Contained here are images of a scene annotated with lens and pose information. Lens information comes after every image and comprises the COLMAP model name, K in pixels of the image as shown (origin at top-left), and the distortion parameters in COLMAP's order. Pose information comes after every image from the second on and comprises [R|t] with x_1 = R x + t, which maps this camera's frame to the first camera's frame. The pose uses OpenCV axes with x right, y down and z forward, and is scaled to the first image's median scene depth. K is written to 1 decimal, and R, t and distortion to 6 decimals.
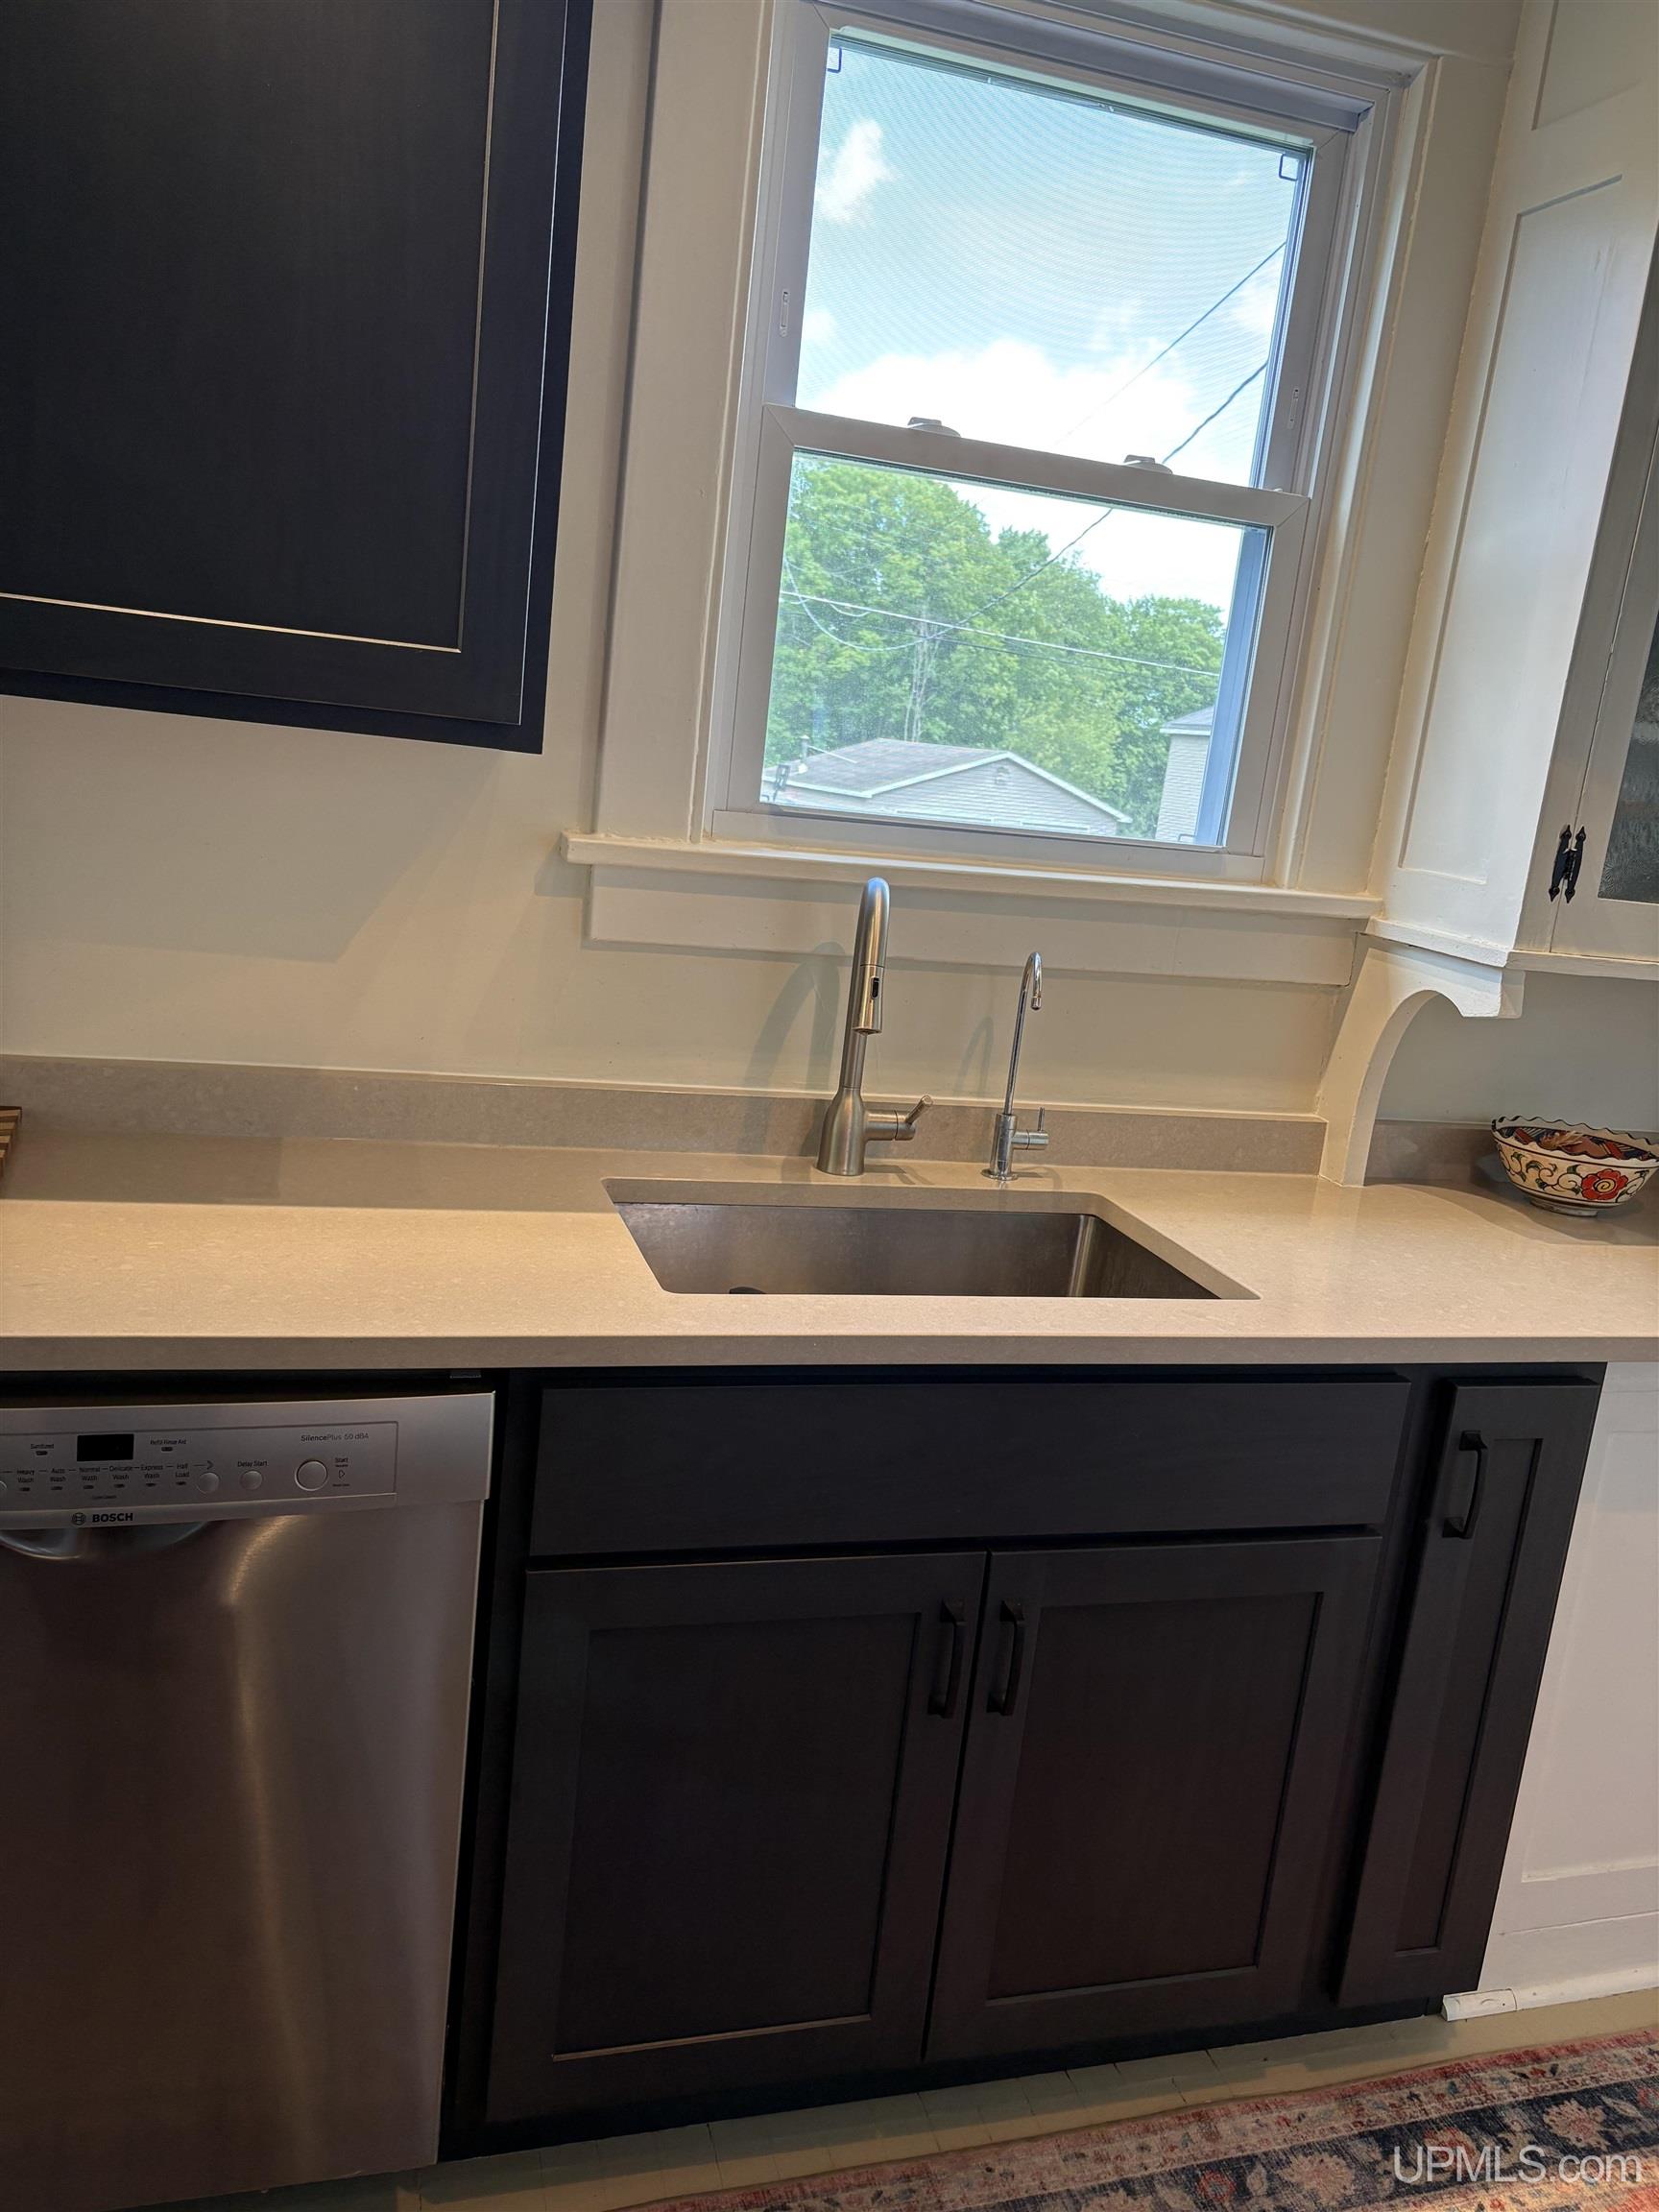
lens RADIAL K [[1697.6, 0, 825.6], [0, 1697.6, 1115.8], [0, 0, 1]] dist [-0.003030, -0.002883]
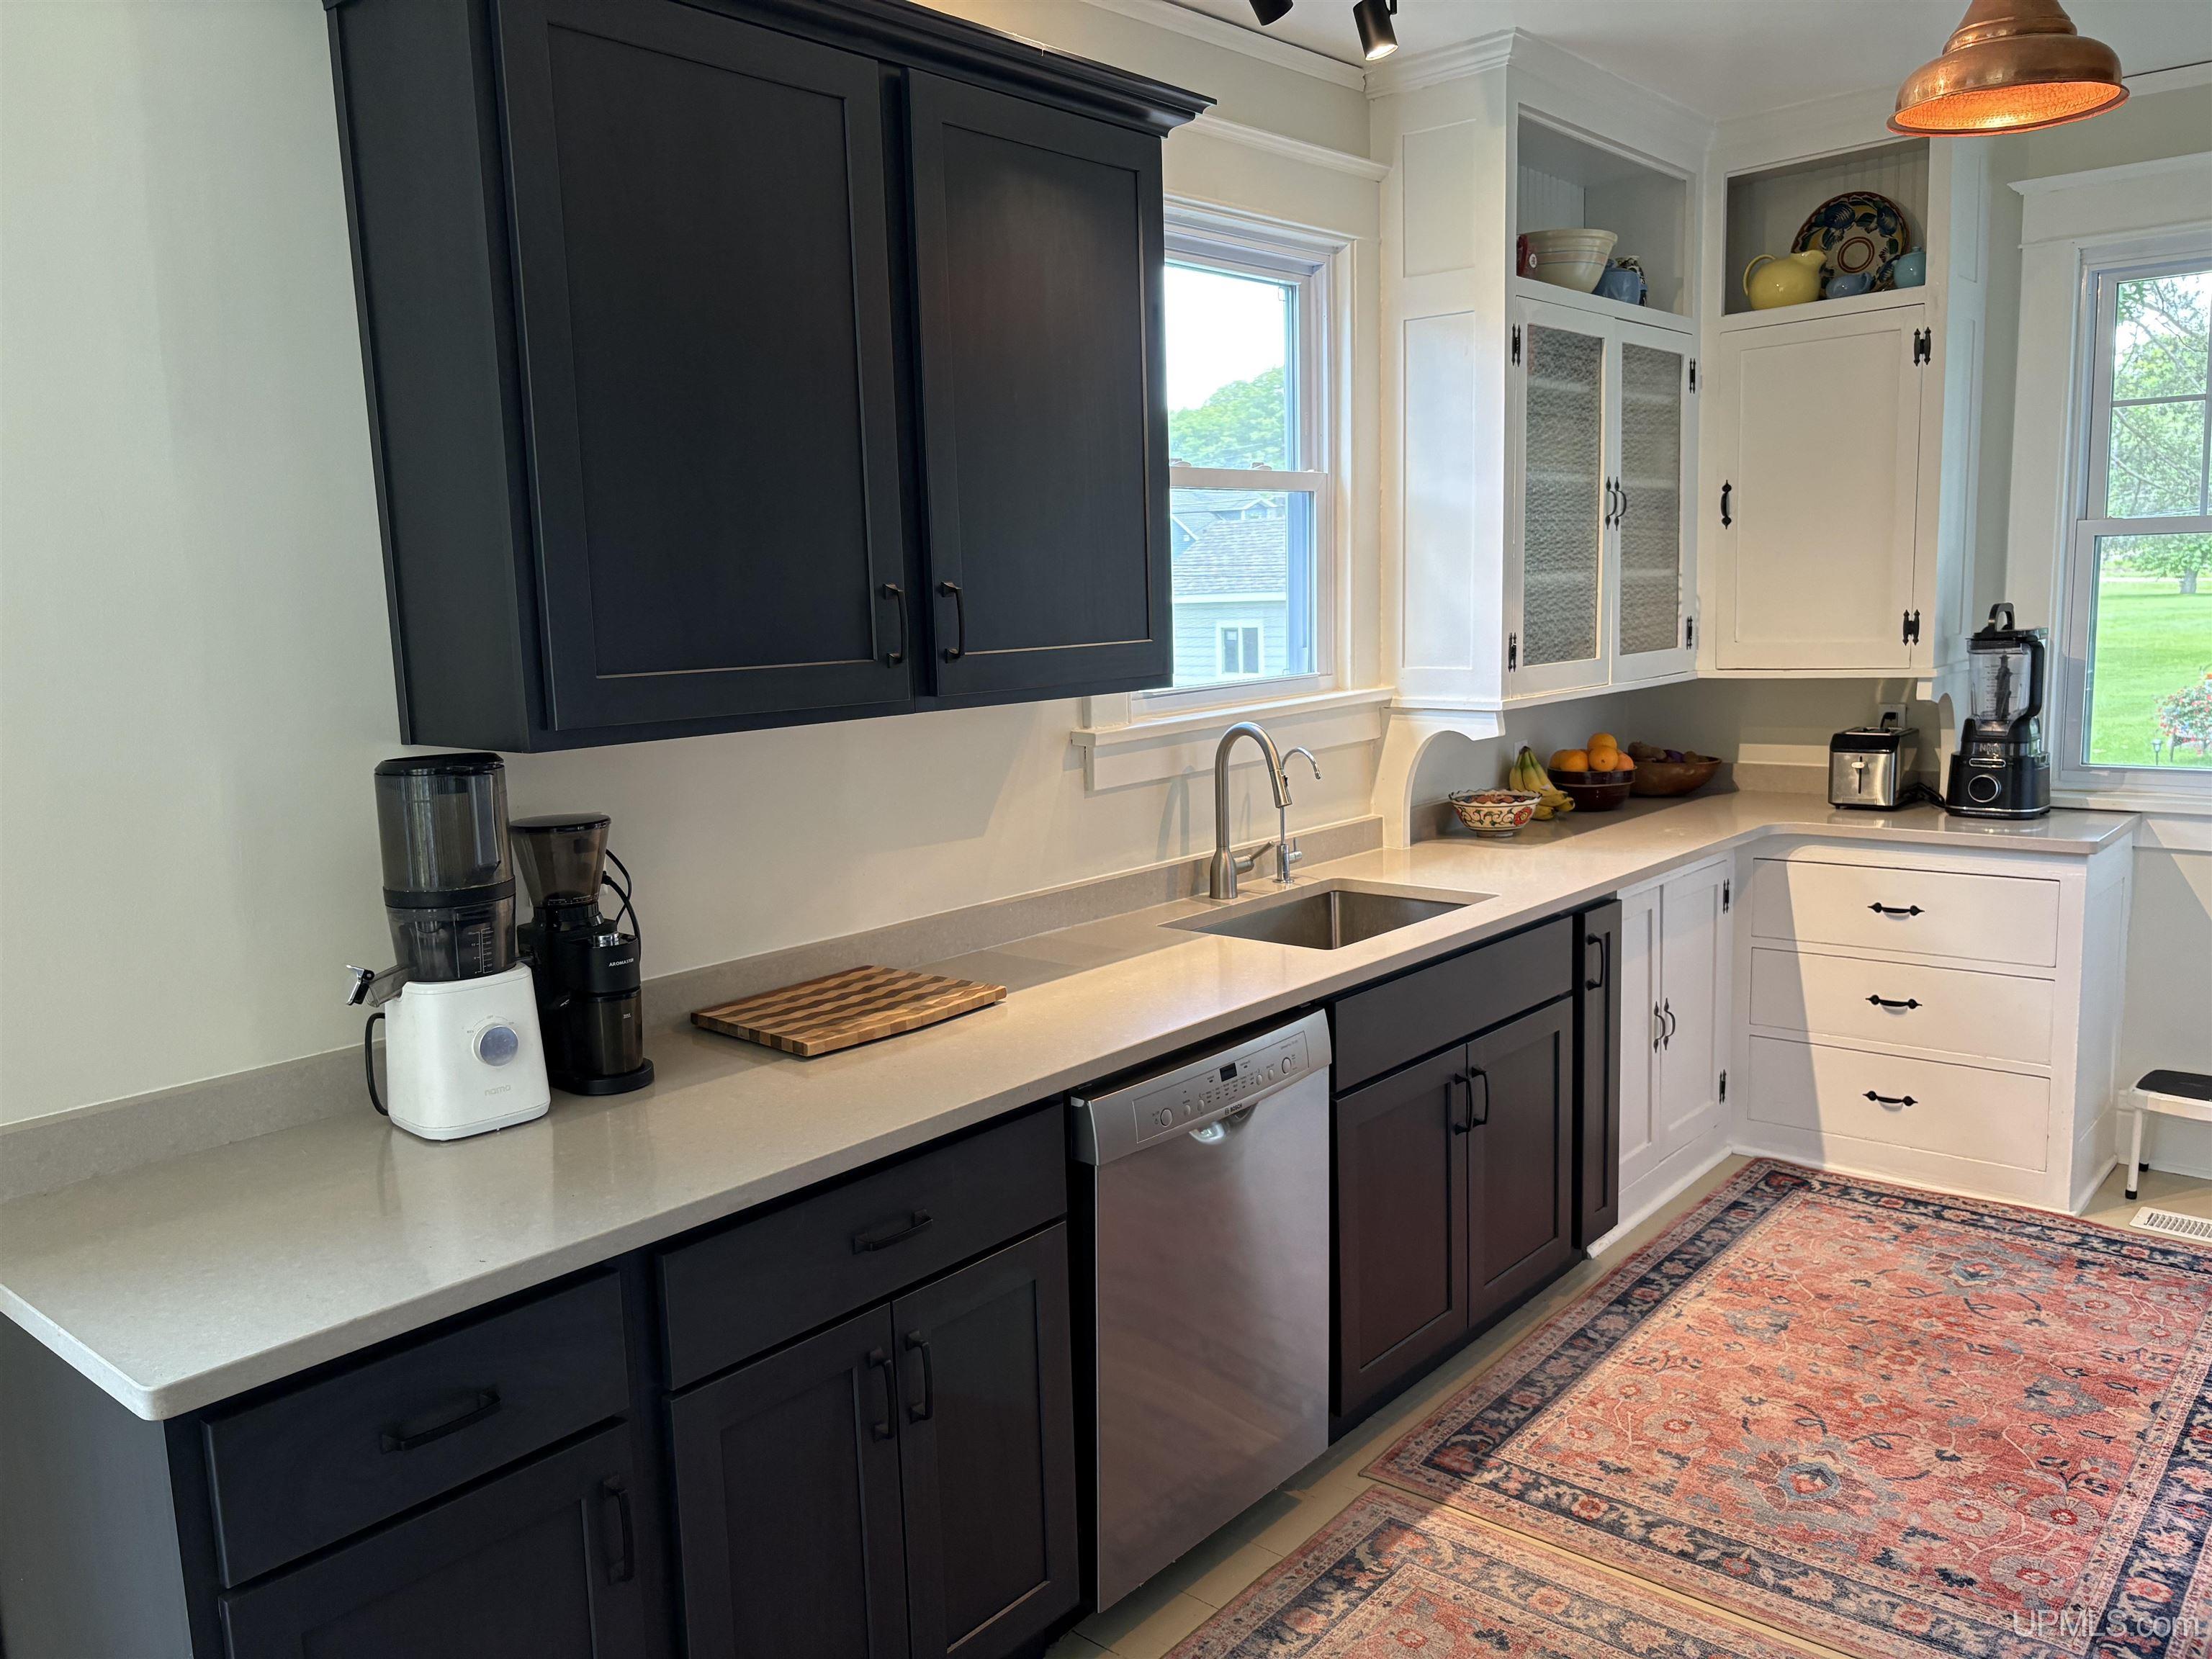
lens RADIAL K [[1697.6, 0, 1032.8], [0, 1697.6, 863.6], [0, 0, 1]] dist [-0.003030, -0.002883]
pose [[0.847796, -0.217842, 0.483515, -0.965551], [0.233864, 0.971872, 0.027809, -0.091577], [-0.475972, 0.089500, 0.874894, -0.392246]]
